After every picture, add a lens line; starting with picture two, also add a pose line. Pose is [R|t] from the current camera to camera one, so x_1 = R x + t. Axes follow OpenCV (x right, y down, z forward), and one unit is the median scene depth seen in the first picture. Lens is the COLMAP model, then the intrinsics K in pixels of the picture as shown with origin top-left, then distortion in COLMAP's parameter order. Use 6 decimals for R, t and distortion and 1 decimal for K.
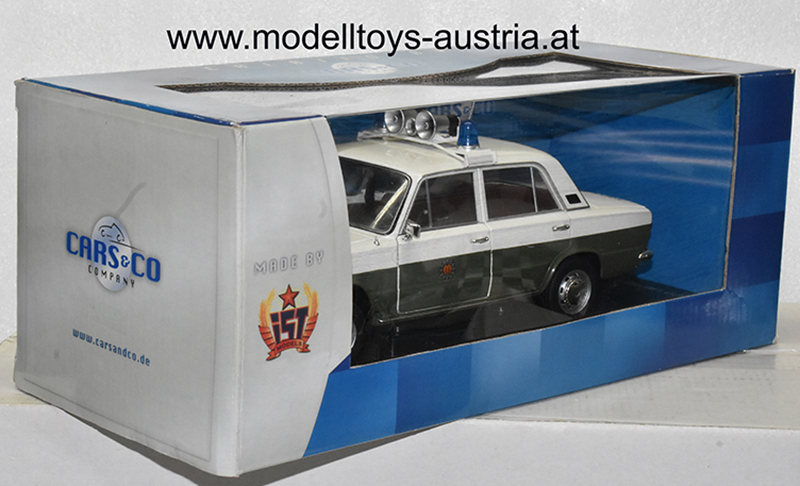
lens RADIAL K [[1875.0, 0, 400.0], [0, 1875.0, 243.0], [0, 0, 1]] dist [0.072956, 0.181186]
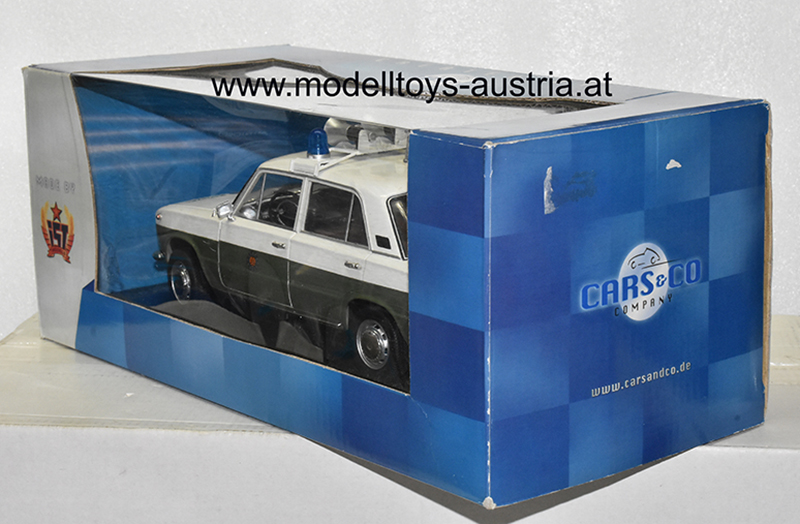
lens RADIAL K [[1854.5, 0, 400.0], [0, 1854.5, 262.0], [0, 0, 1]] dist [0.064011, 0.151496]
pose [[-0.012478, 0.193186, -0.981083, 1.150003], [-0.205398, 0.959741, 0.191596, -0.221879], [0.978599, 0.203903, 0.027705, 1.178763]]
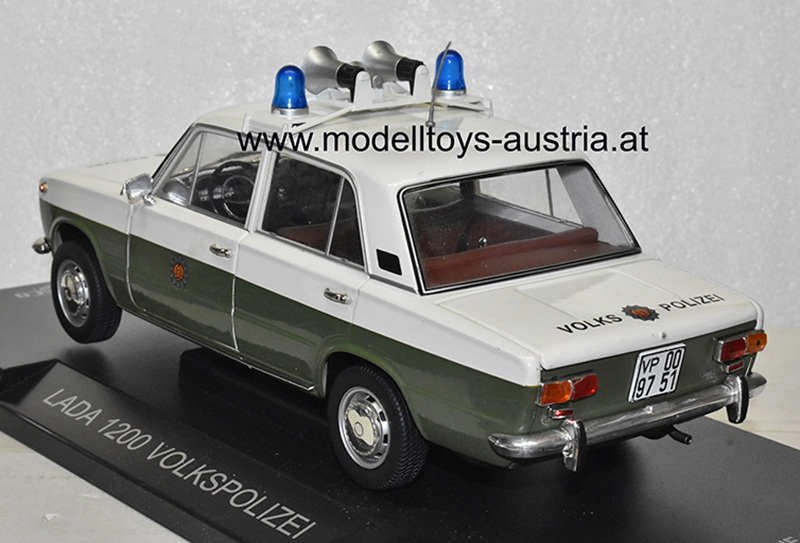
lens RADIAL K [[1913.4, 0, 400.0], [0, 1913.4, 271.5], [0, 0, 1]] dist [0.069915, 0.375849]
pose [[-0.015407, 0.237529, -0.971258, 0.750074], [-0.249500, 0.939733, 0.233777, -0.179871], [0.968252, 0.245930, 0.044785, 1.171321]]
